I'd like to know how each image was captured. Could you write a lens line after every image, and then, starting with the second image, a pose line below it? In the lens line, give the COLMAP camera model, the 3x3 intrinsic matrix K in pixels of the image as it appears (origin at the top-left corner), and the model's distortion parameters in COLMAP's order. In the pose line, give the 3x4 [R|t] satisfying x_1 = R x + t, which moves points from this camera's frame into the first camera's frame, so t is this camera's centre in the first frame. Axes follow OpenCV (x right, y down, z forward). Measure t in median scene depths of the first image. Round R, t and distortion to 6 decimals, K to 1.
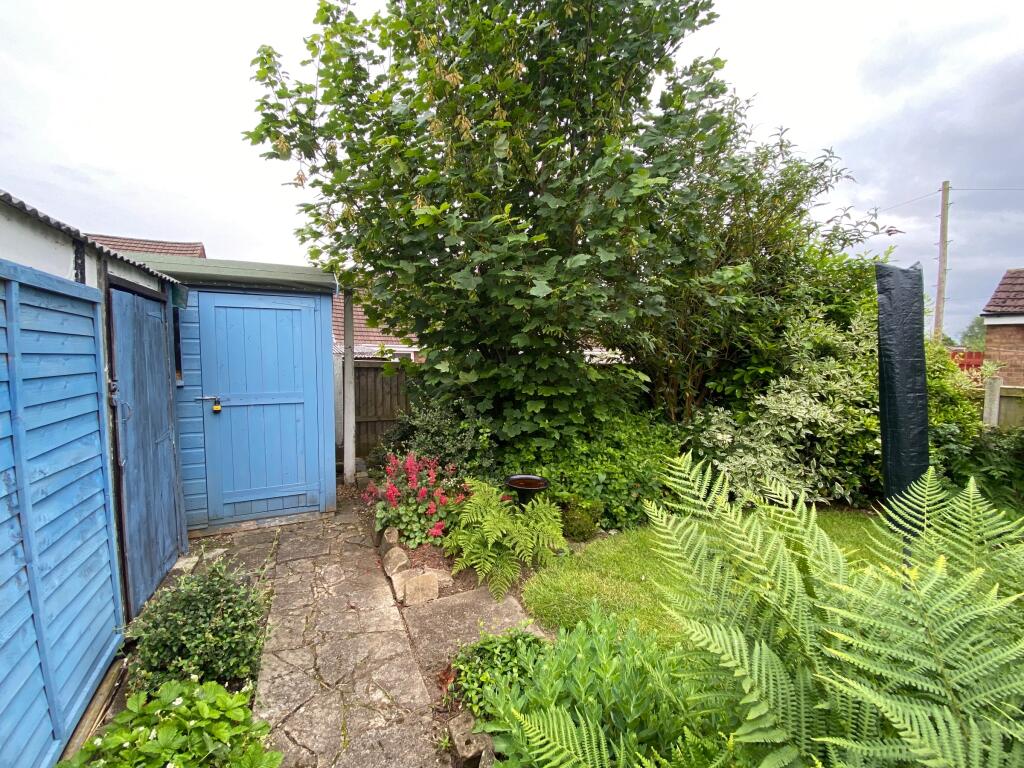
lens RADIAL K [[411.6, 0, 513.1], [0, 411.6, 381.6], [0, 0, 1]] dist [0.035662, -0.029187]
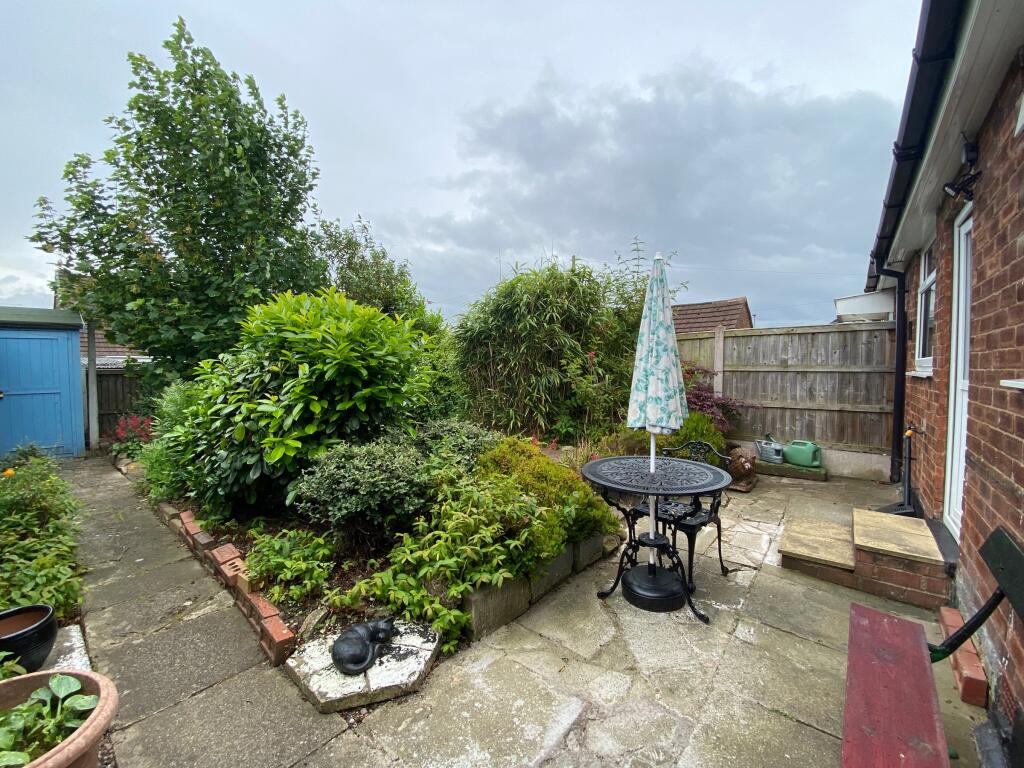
lens RADIAL K [[411.6, 0, 513.1], [0, 411.6, 381.6], [0, 0, 1]] dist [0.035662, -0.029187]
pose [[0.913394, -0.028707, 0.406063, 0.507647], [0.039155, 0.999081, -0.017443, 0.107270], [-0.405189, 0.031832, 0.913679, -1.297556]]
